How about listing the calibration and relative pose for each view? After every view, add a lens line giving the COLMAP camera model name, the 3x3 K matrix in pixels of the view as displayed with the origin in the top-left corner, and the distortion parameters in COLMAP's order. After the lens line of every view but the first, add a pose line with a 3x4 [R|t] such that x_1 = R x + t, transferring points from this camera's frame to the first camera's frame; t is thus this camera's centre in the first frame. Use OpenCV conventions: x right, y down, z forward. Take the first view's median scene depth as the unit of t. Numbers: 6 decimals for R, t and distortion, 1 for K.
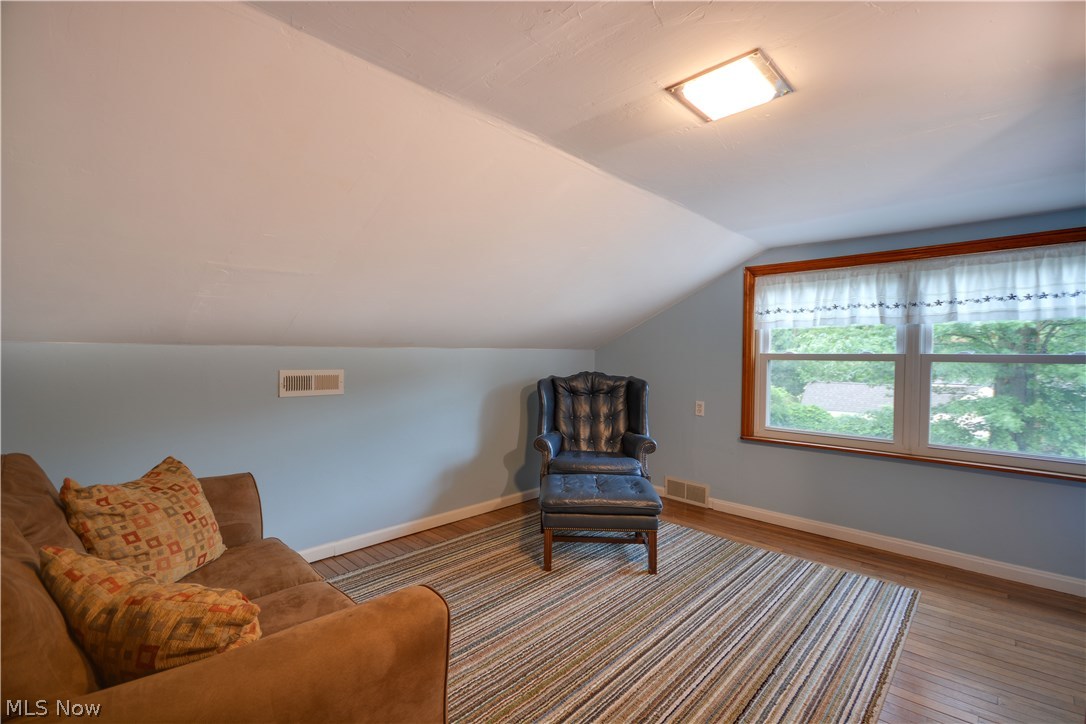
lens RADIAL K [[475.4, 0, 526.0], [0, 475.4, 300.6], [0, 0, 1]] dist [-0.014028, -0.000572]
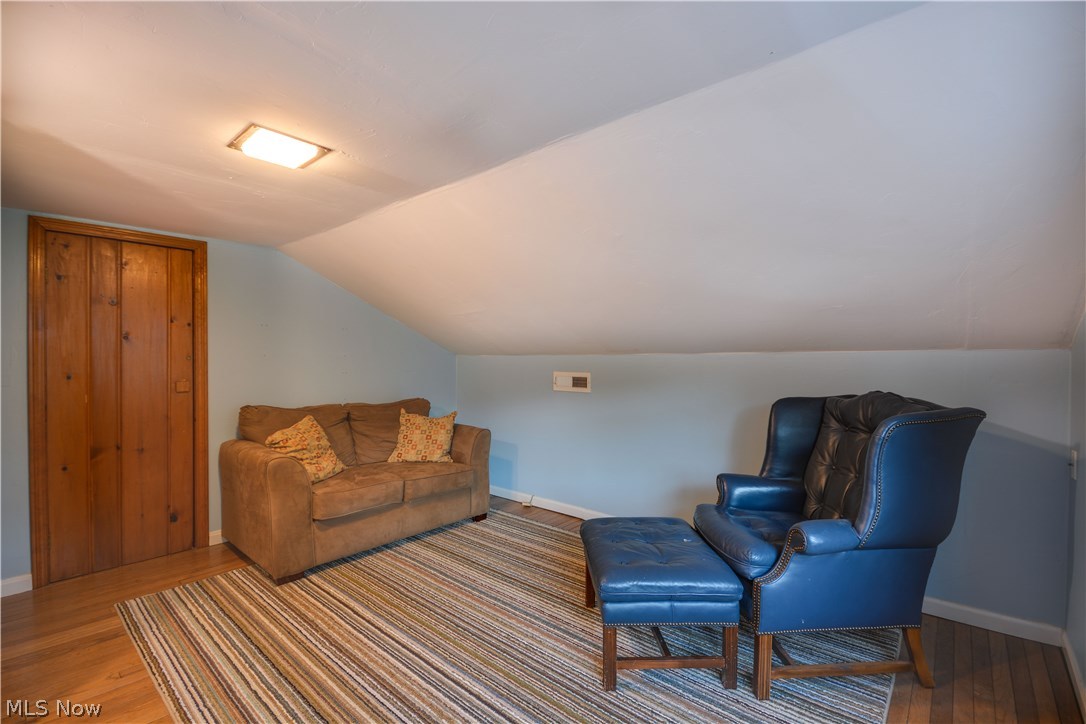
lens RADIAL K [[475.4, 0, 541.6], [0, 475.4, 363.9], [0, 0, 1]] dist [-0.014028, -0.000572]
pose [[0.083932, 0.008790, -0.996433, 1.104934], [0.107249, 0.994073, 0.017803, 0.123390], [0.990683, -0.108360, 0.082492, 1.085377]]
